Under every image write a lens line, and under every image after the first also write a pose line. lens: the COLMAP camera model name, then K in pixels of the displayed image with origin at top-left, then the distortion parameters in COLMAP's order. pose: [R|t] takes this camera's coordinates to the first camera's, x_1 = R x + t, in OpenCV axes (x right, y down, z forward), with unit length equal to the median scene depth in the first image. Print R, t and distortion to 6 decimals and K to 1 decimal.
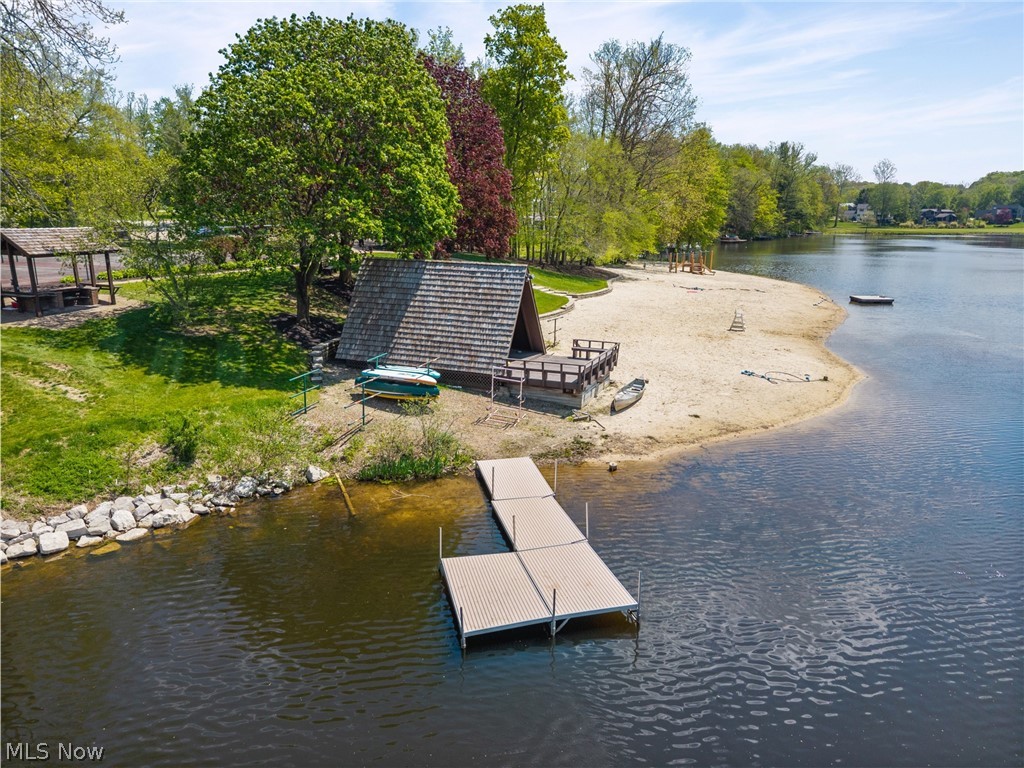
lens RADIAL K [[698.8, 0, 511.4], [0, 698.8, 383.0], [0, 0, 1]] dist [0.006230, -0.003181]
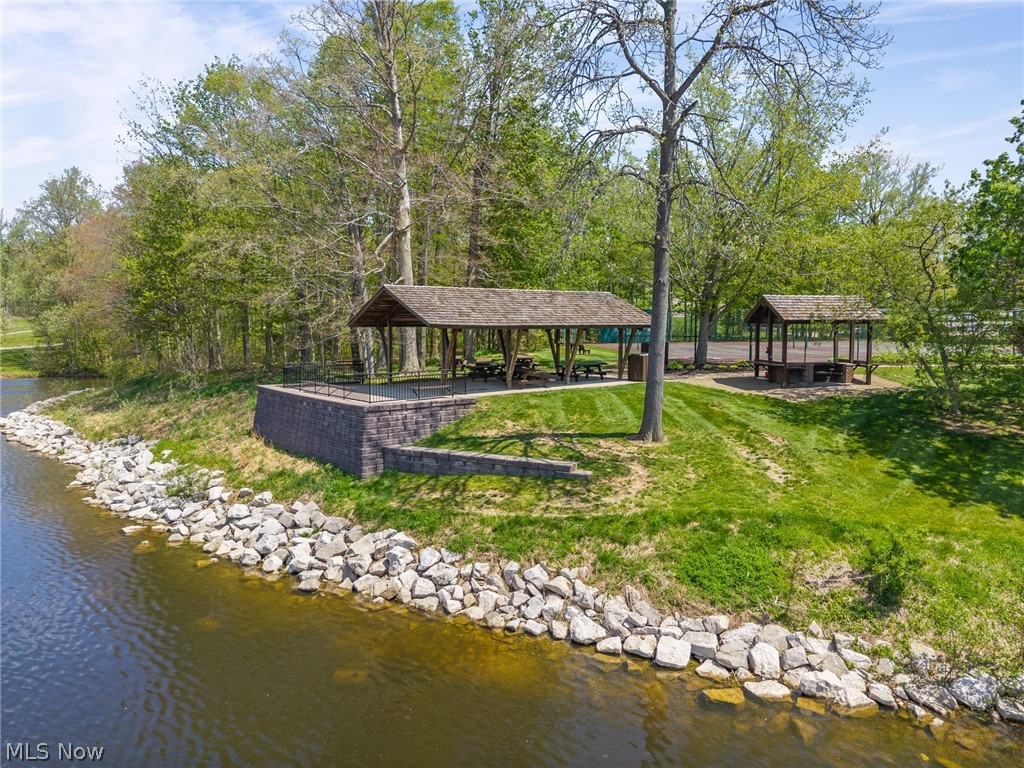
lens RADIAL K [[698.8, 0, 510.9], [0, 698.8, 381.9], [0, 0, 1]] dist [0.006230, -0.003181]
pose [[0.502908, 0.078027, -0.860811, -0.109195], [-0.212761, 0.976449, -0.035792, 0.008864], [0.837745, 0.201147, 0.507665, 0.371915]]
